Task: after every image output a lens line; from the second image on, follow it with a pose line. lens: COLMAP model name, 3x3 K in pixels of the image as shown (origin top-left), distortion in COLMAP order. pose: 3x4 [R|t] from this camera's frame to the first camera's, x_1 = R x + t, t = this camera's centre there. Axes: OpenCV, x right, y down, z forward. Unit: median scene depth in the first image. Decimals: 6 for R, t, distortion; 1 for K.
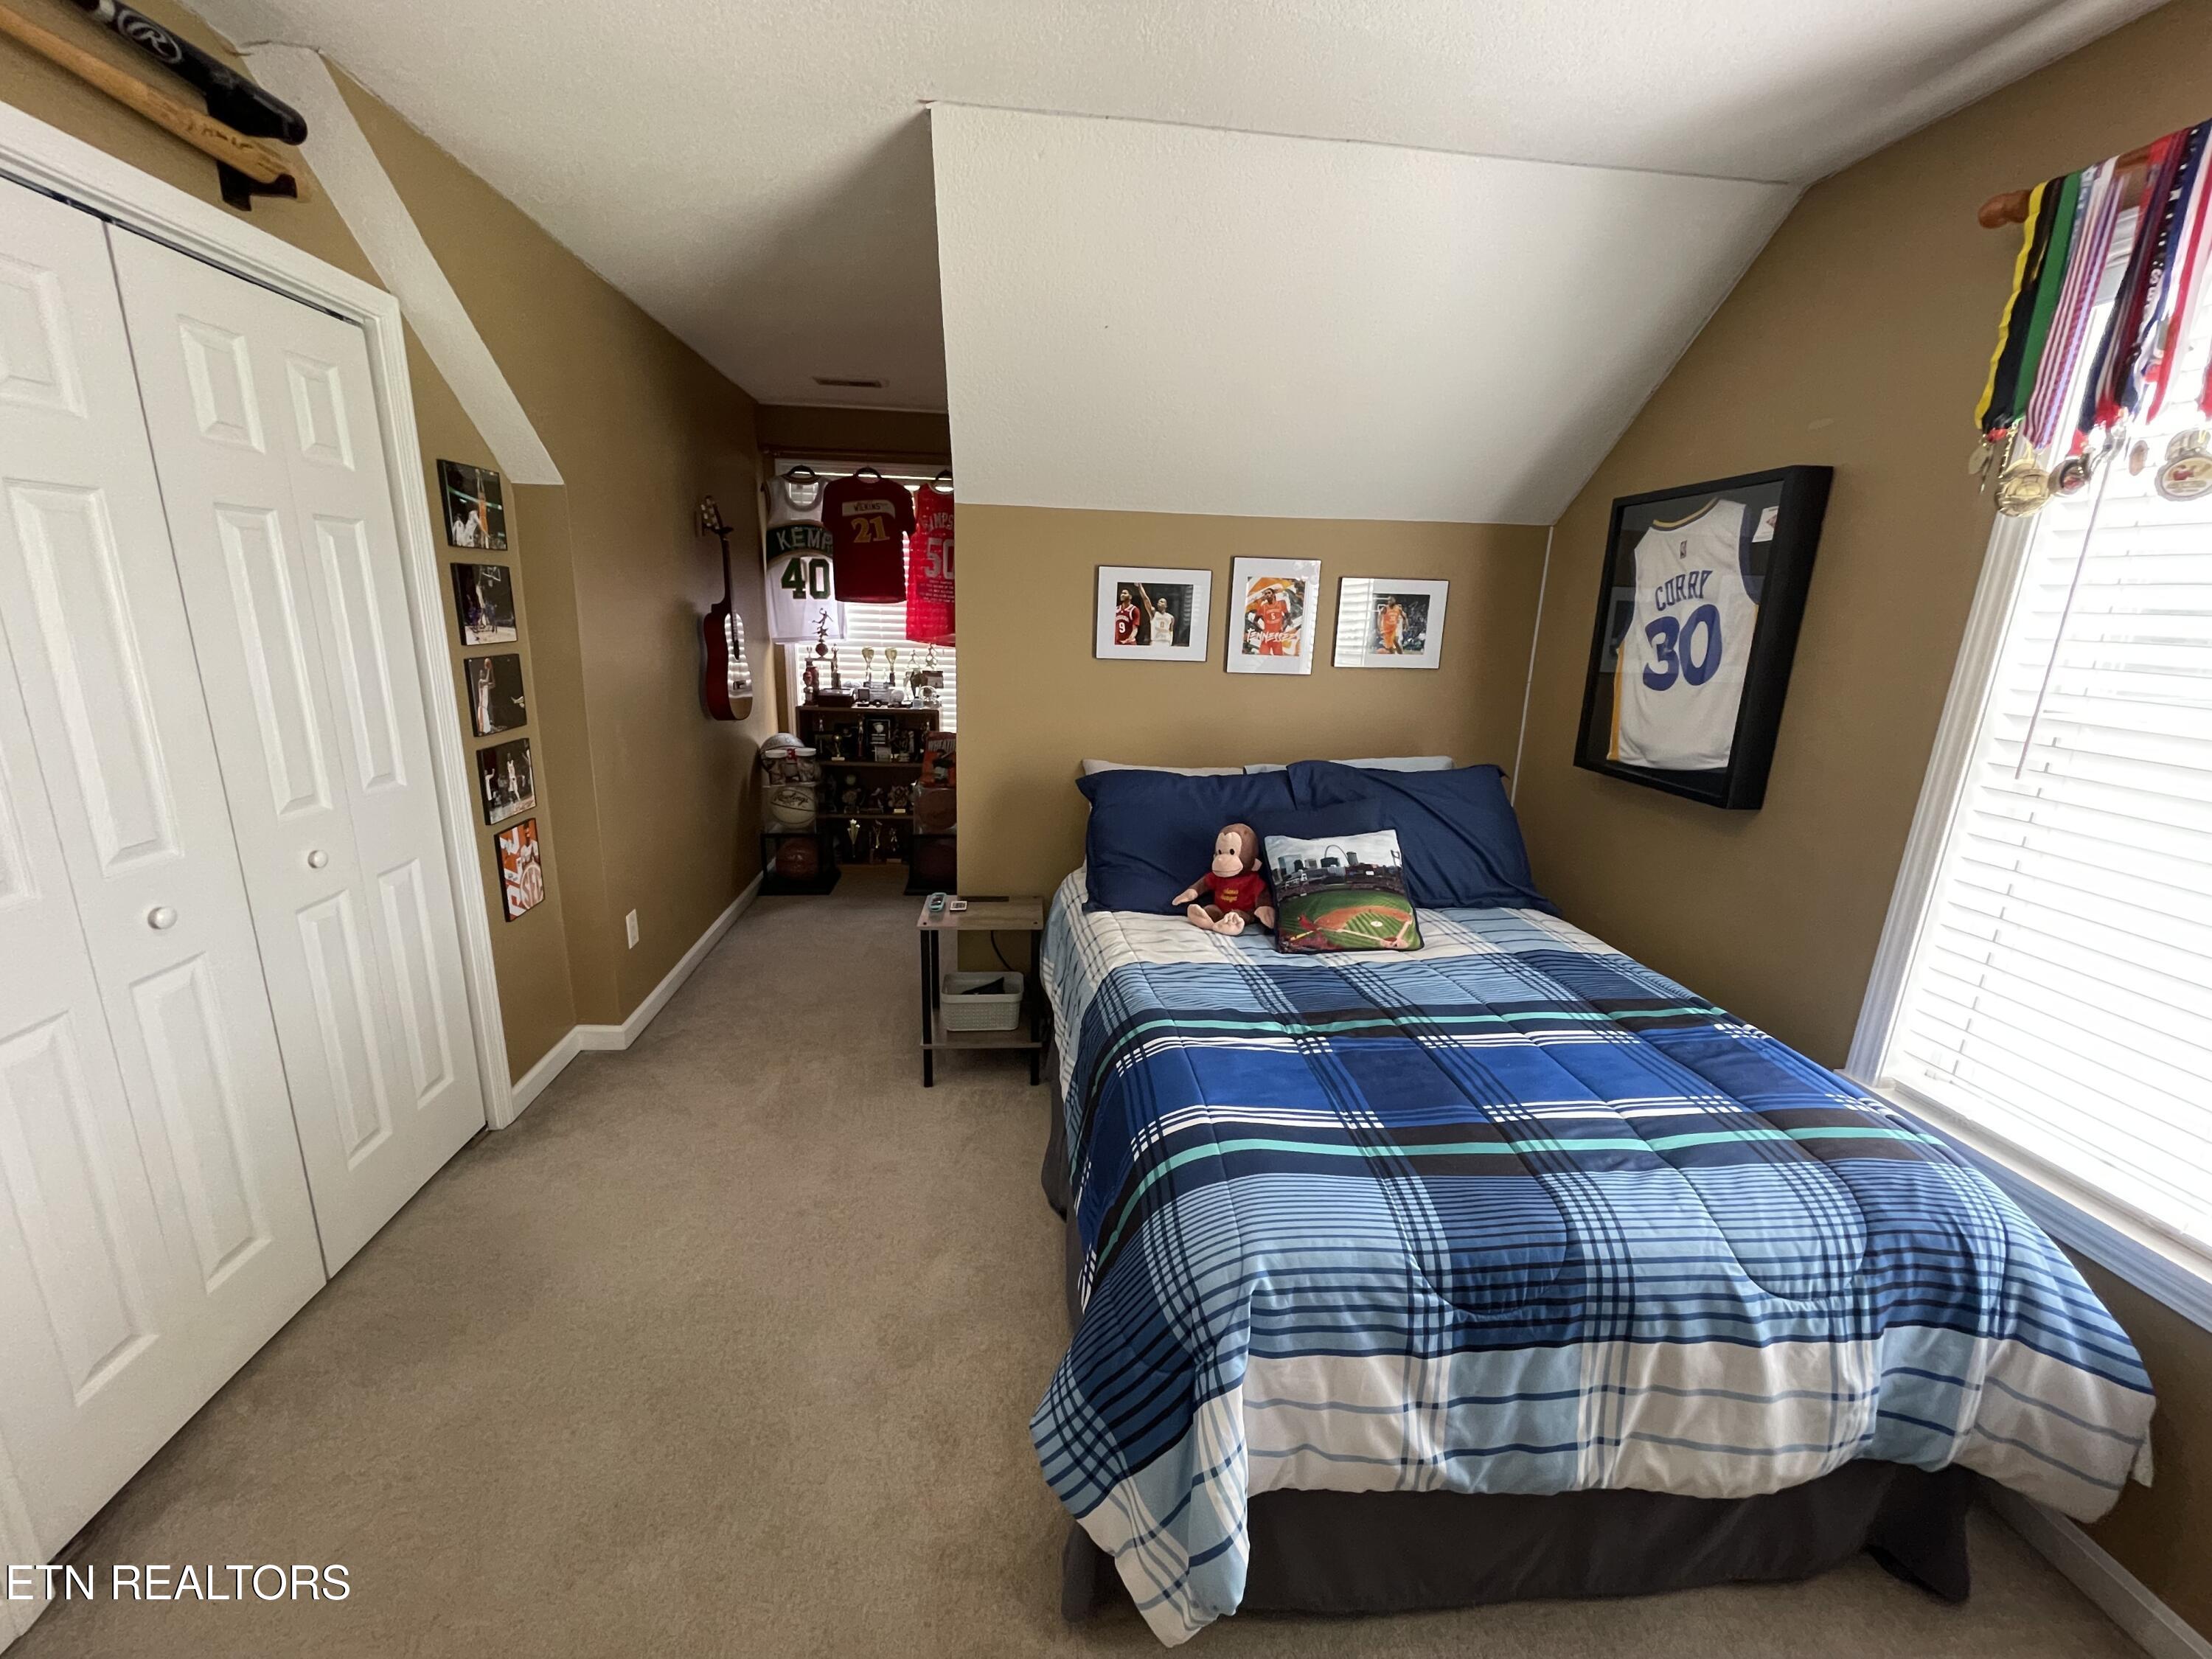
lens RADIAL K [[894.7, 0, 1103.8], [0, 894.7, 831.1], [0, 0, 1]] dist [0.000711, 0.000305]
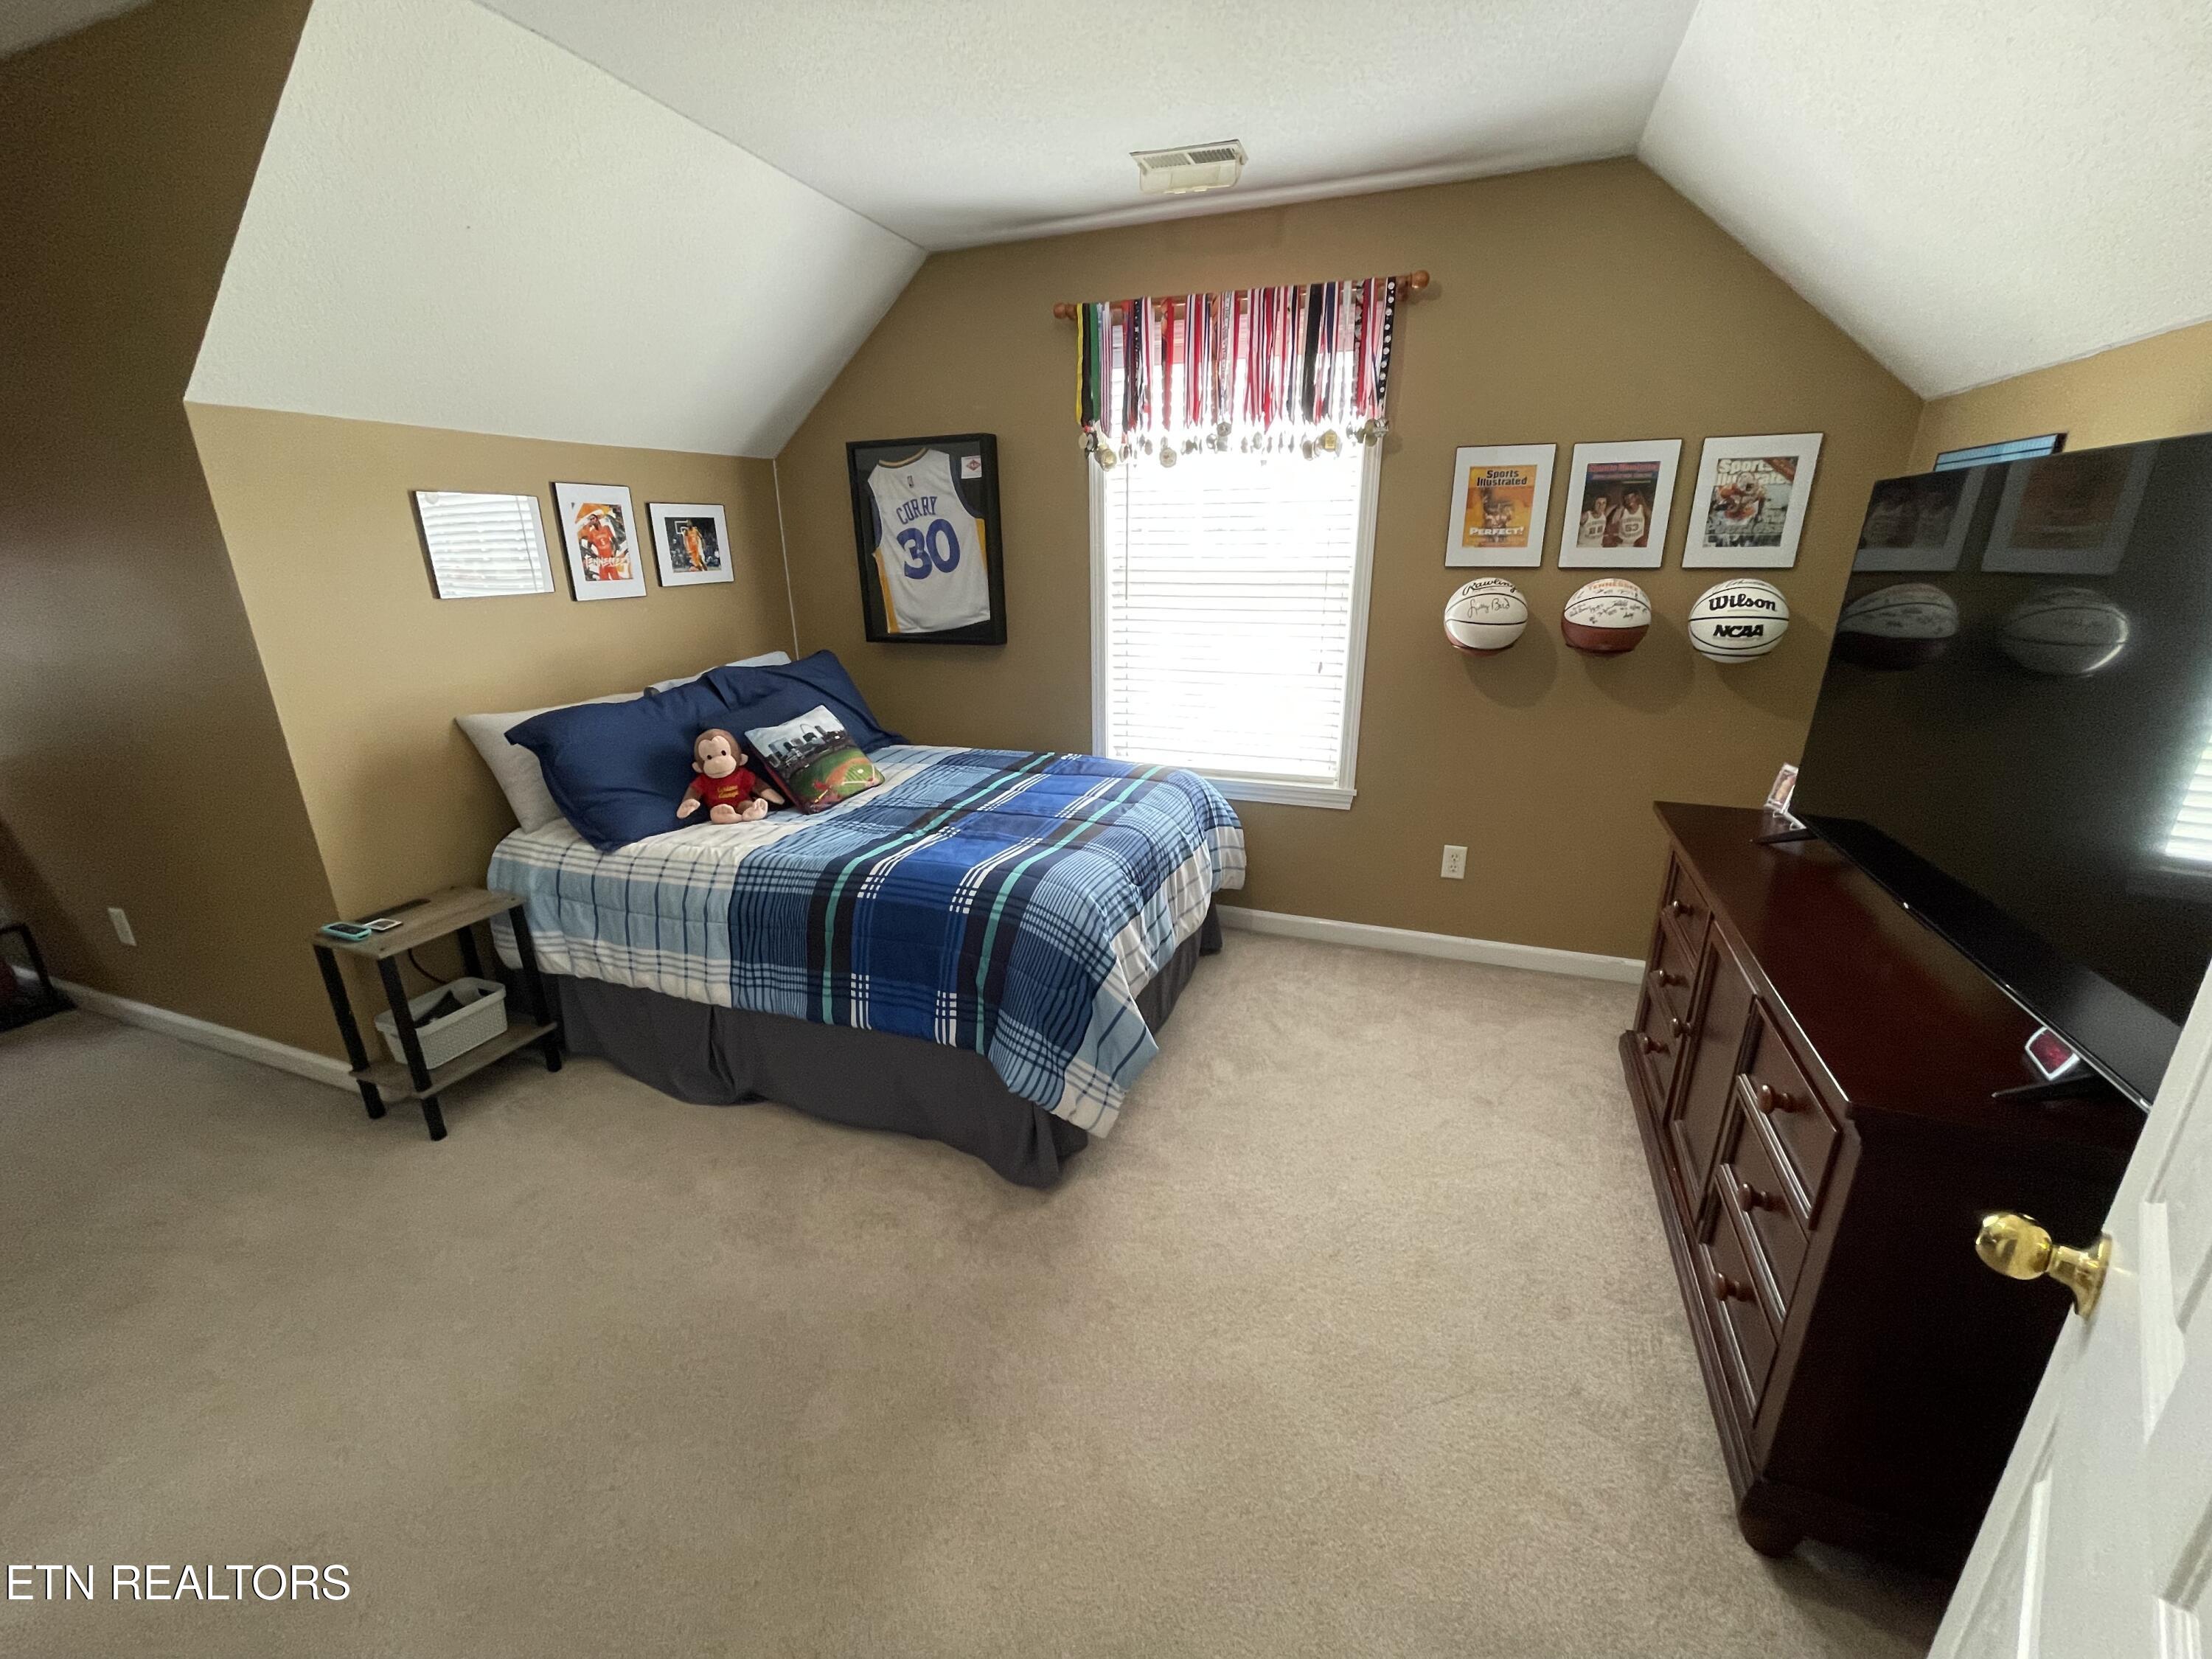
lens RADIAL K [[894.7, 0, 1103.8], [0, 894.7, 831.1], [0, 0, 1]] dist [0.000711, 0.000305]
pose [[0.445984, -0.314851, 0.837835, -0.670071], [0.247397, 0.942980, 0.222673, -0.018308], [-0.860170, 0.107970, 0.498447, 0.041487]]
